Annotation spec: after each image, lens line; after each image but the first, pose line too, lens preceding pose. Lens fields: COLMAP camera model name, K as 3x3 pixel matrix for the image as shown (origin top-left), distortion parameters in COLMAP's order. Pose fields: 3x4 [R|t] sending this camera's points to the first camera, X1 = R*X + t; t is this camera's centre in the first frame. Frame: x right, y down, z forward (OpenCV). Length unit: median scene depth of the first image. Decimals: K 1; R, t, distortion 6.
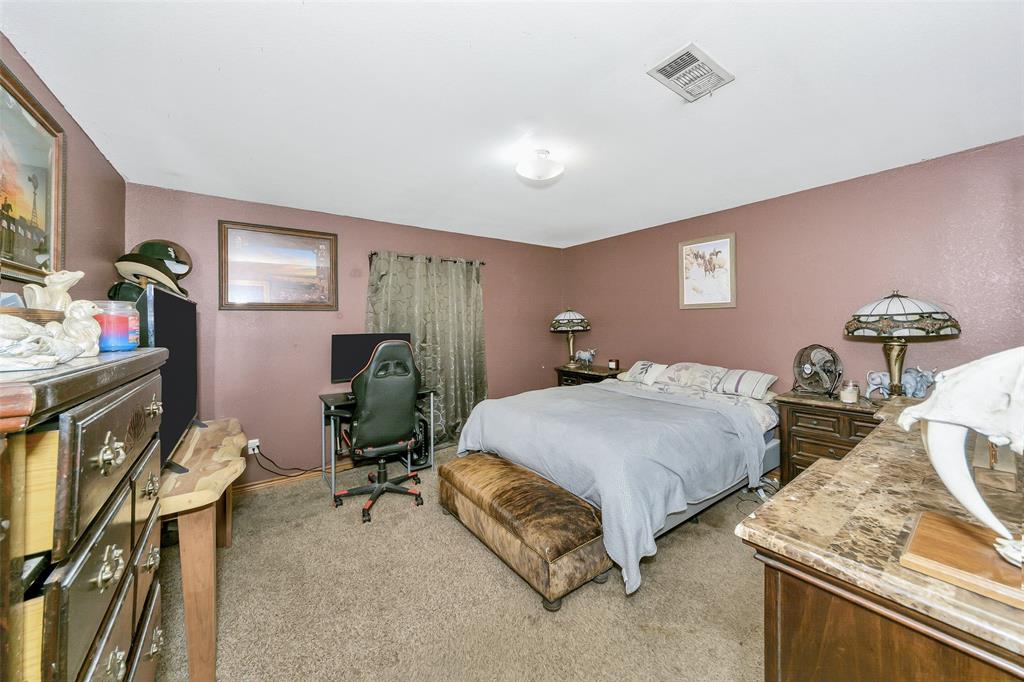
lens RADIAL K [[366.5, 0, 511.8], [0, 366.5, 319.5], [0, 0, 1]] dist [-0.001188, -0.000032]
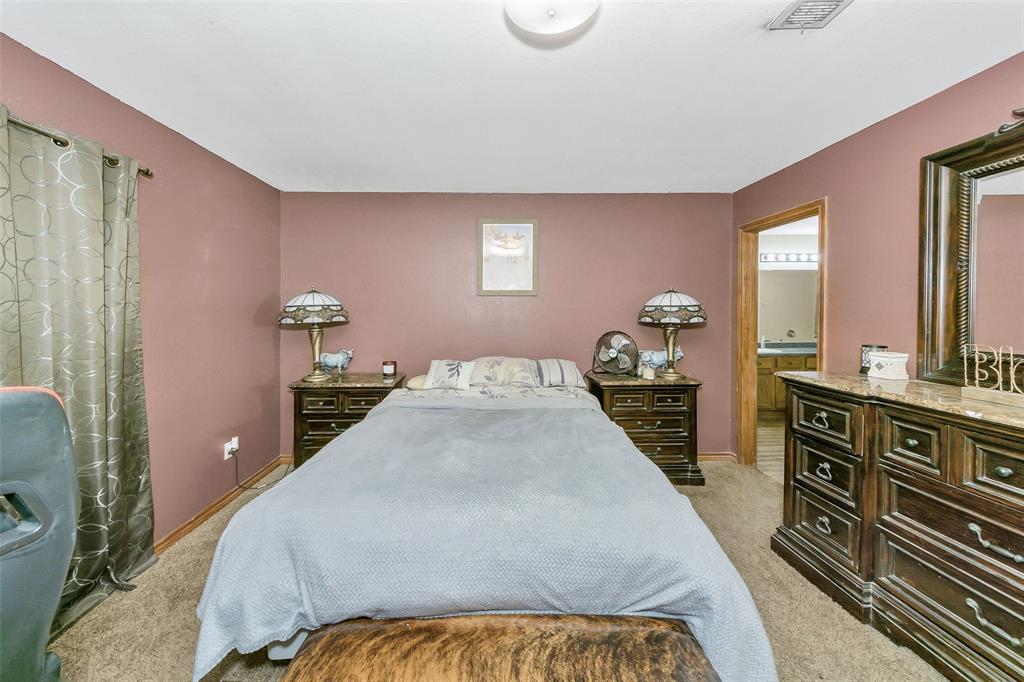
lens RADIAL K [[363.9, 0, 492.0], [0, 363.9, 311.7], [0, 0, 1]] dist [-0.000994, -0.005438]
pose [[0.570335, 0.002862, 0.821407, -0.250494], [-0.012233, 0.999913, 0.005010, 0.005407], [-0.821321, -0.012906, 0.570320, 0.530872]]
